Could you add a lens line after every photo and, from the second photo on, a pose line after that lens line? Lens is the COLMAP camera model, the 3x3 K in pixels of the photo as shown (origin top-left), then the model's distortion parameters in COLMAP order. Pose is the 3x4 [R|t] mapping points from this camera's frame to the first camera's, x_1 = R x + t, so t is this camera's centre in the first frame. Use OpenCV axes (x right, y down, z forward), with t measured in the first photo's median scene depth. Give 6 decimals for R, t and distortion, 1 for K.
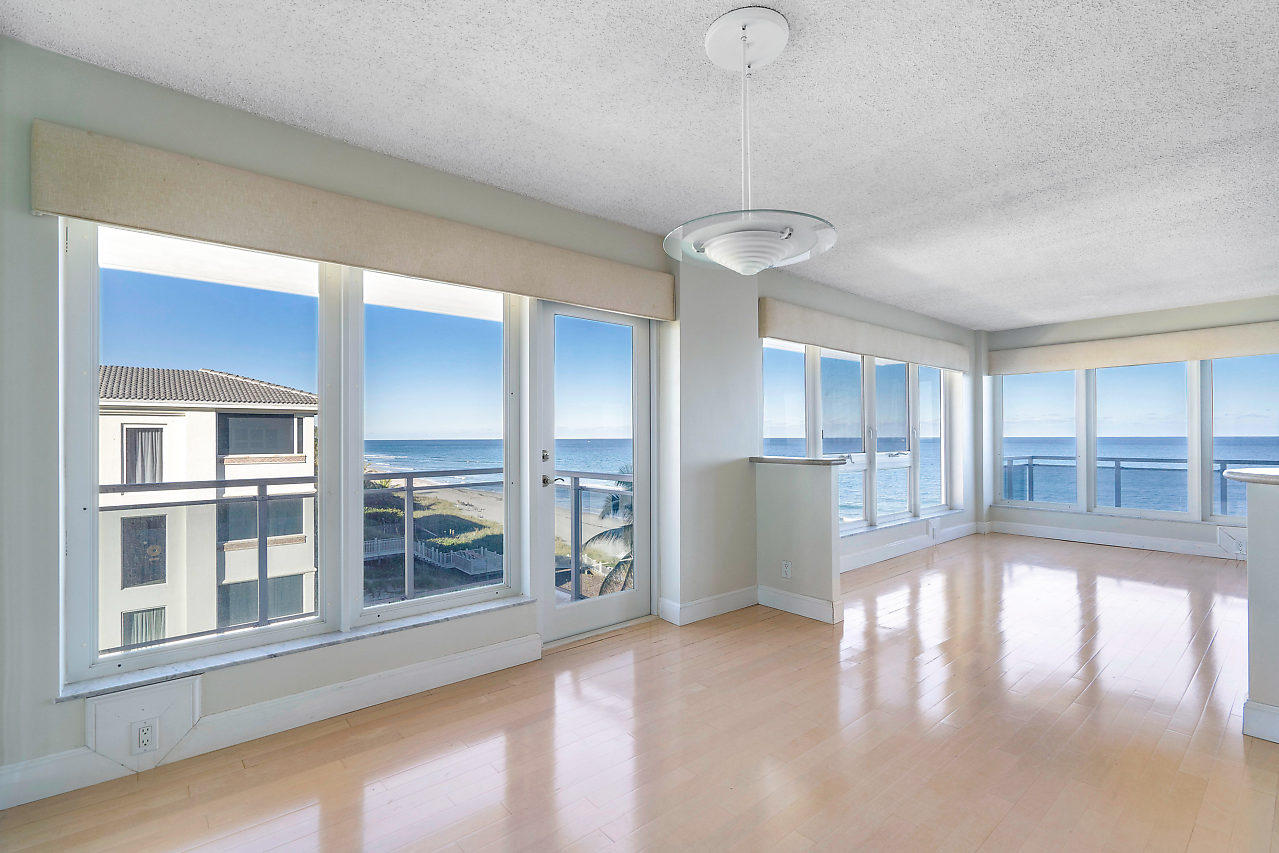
lens RADIAL K [[586.2, 0, 631.1], [0, 586.2, 433.0], [0, 0, 1]] dist [0.006745, -0.000527]
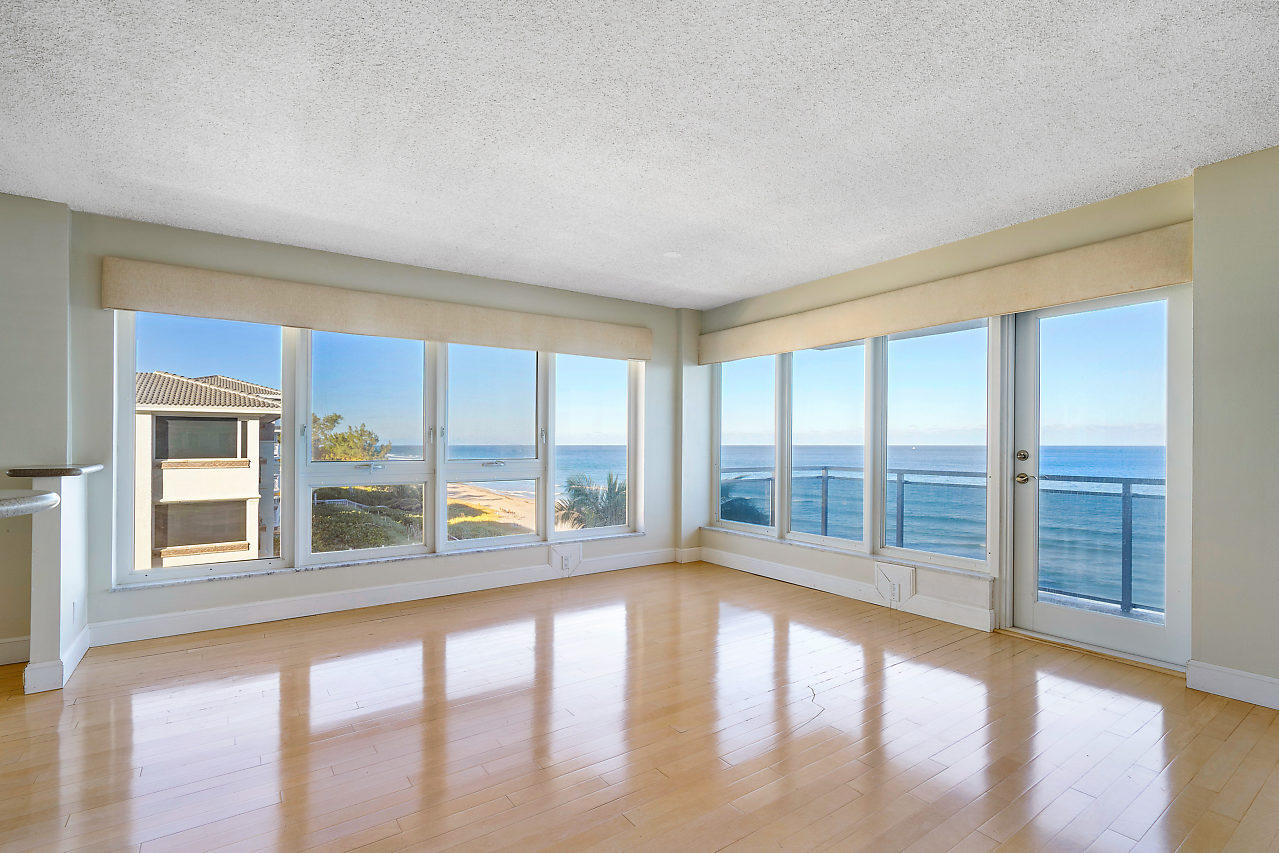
lens RADIAL K [[614.7, 0, 649.2], [0, 614.7, 442.0], [0, 0, 1]] dist [0.006884, 0.000405]
pose [[0.995264, 0.004680, -0.097095, 0.631809], [-0.004293, 0.999982, 0.004194, 0.003386], [0.097113, -0.003757, 0.995266, 0.162815]]
